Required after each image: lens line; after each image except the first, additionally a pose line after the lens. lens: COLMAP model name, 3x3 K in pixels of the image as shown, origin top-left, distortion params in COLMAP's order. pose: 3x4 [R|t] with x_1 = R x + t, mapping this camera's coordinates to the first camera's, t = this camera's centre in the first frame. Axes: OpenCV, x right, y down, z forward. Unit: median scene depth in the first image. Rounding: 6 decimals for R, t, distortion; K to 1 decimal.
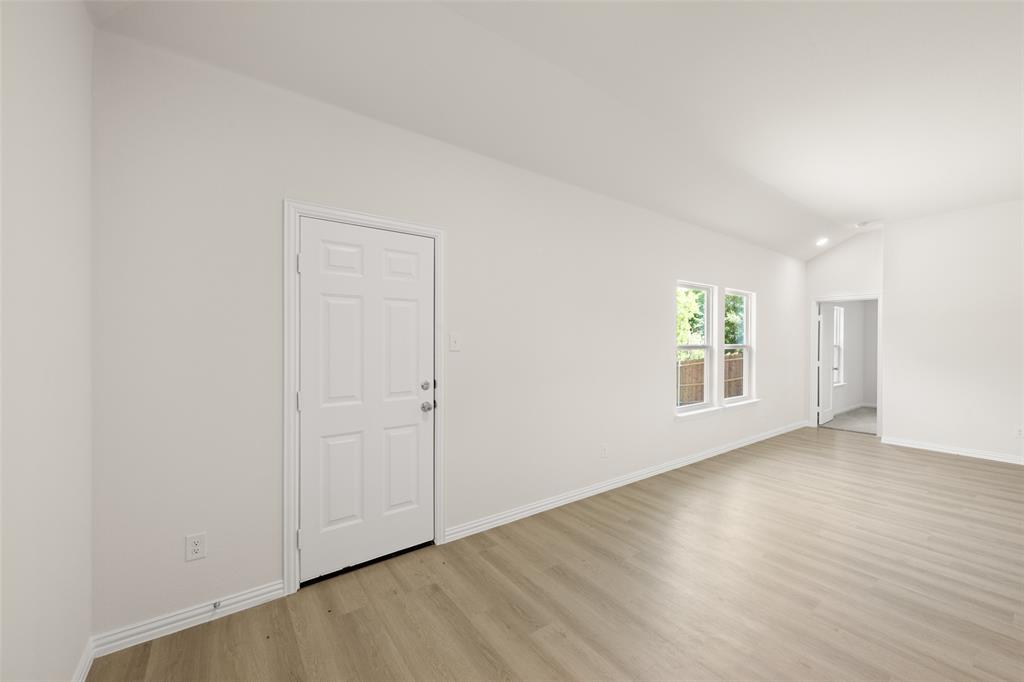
lens RADIAL K [[399.4, 0, 516.4], [0, 399.4, 341.2], [0, 0, 1]] dist [-0.000804, 0.000369]
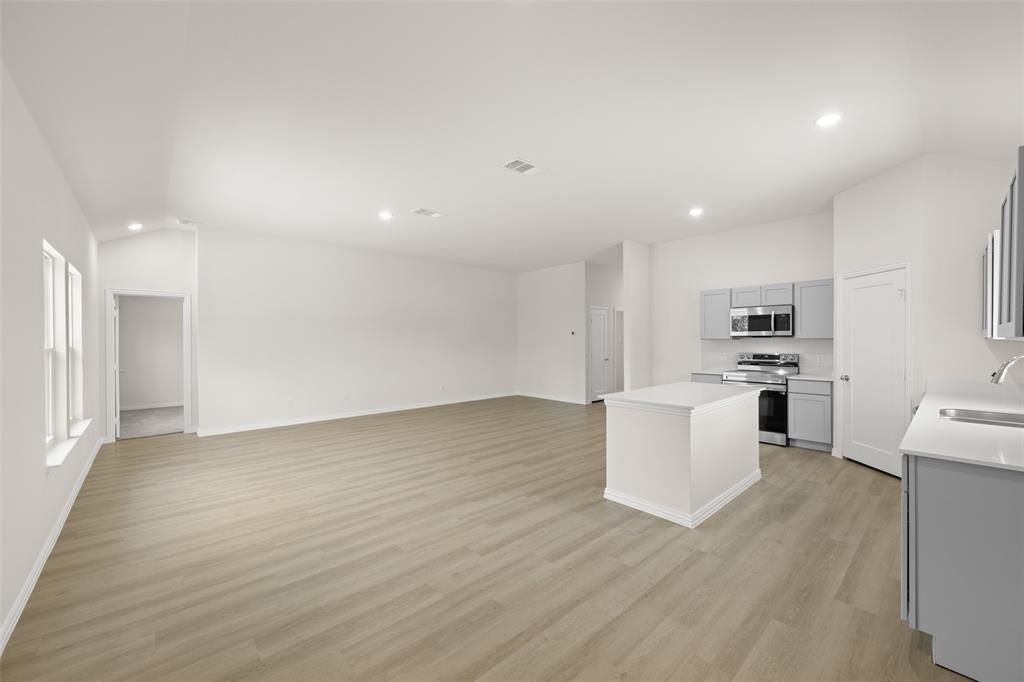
lens RADIAL K [[399.4, 0, 512.0], [0, 399.4, 340.8], [0, 0, 1]] dist [-0.000804, 0.000369]
pose [[-0.099538, -0.006988, 0.995009, -0.425260], [0.004102, 0.999964, 0.007433, -0.004334], [-0.995025, 0.004821, -0.099505, 0.598455]]
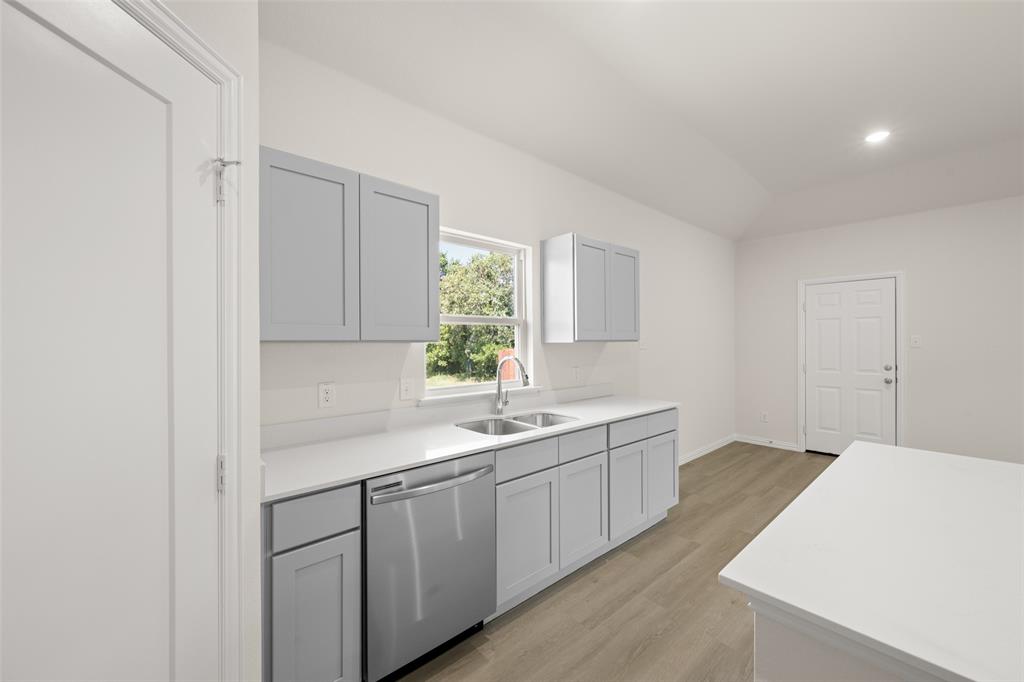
lens RADIAL K [[399.4, 0, 513.0], [0, 399.4, 341.9], [0, 0, 1]] dist [-0.000804, 0.000369]
pose [[0.088574, -0.000742, -0.996069, 1.261032], [0.001028, 0.999999, -0.000654, 0.002609], [0.996069, -0.000966, 0.088575, -0.679952]]
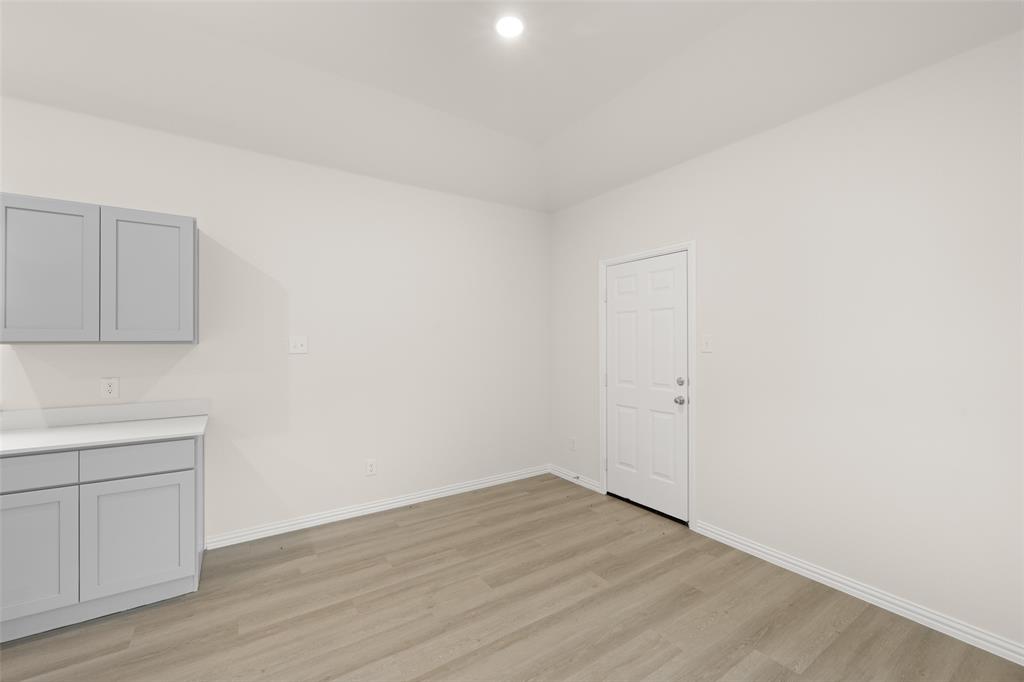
lens RADIAL K [[422.9, 0, 513.2], [0, 422.9, 339.5], [0, 0, 1]] dist [0.002872, -0.000210]
pose [[-0.042638, -0.008951, -0.999050, 0.988008], [0.000071, 0.999960, -0.008962, 0.001197], [0.999091, -0.000453, -0.042636, 0.565835]]
